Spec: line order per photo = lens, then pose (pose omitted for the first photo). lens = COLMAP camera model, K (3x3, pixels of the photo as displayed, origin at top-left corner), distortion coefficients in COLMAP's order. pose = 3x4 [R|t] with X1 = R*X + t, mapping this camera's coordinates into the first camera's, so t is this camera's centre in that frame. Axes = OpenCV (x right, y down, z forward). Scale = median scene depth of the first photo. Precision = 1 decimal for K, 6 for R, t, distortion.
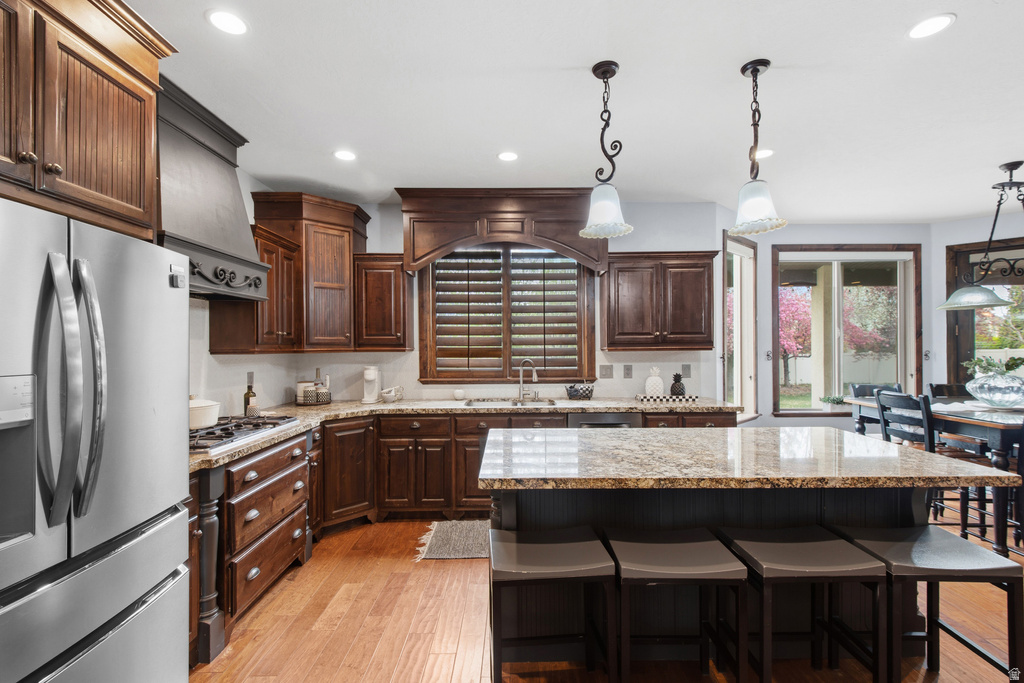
lens RADIAL K [[463.7, 0, 512.8], [0, 463.7, 344.7], [0, 0, 1]] dist [0.008433, -0.002001]
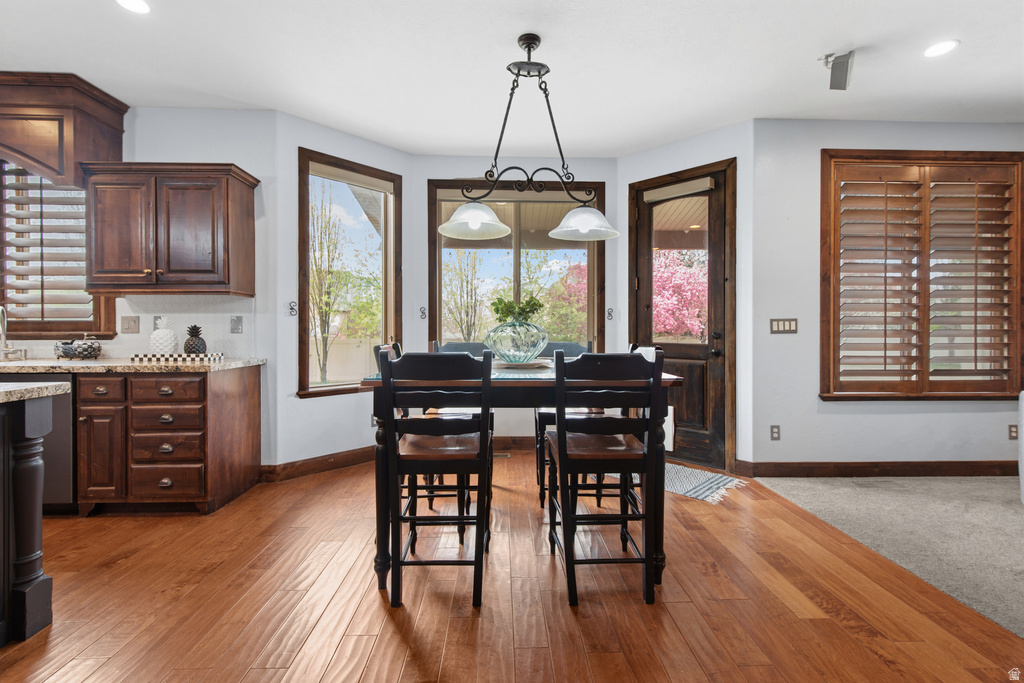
lens RADIAL K [[463.7, 0, 510.9], [0, 463.7, 341.3], [0, 0, 1]] dist [0.008433, -0.002001]
pose [[0.999440, 0.002992, 0.033337, 0.842951], [-0.003535, 0.999862, 0.016240, 0.073183], [-0.033284, -0.016349, 0.999312, 0.205437]]
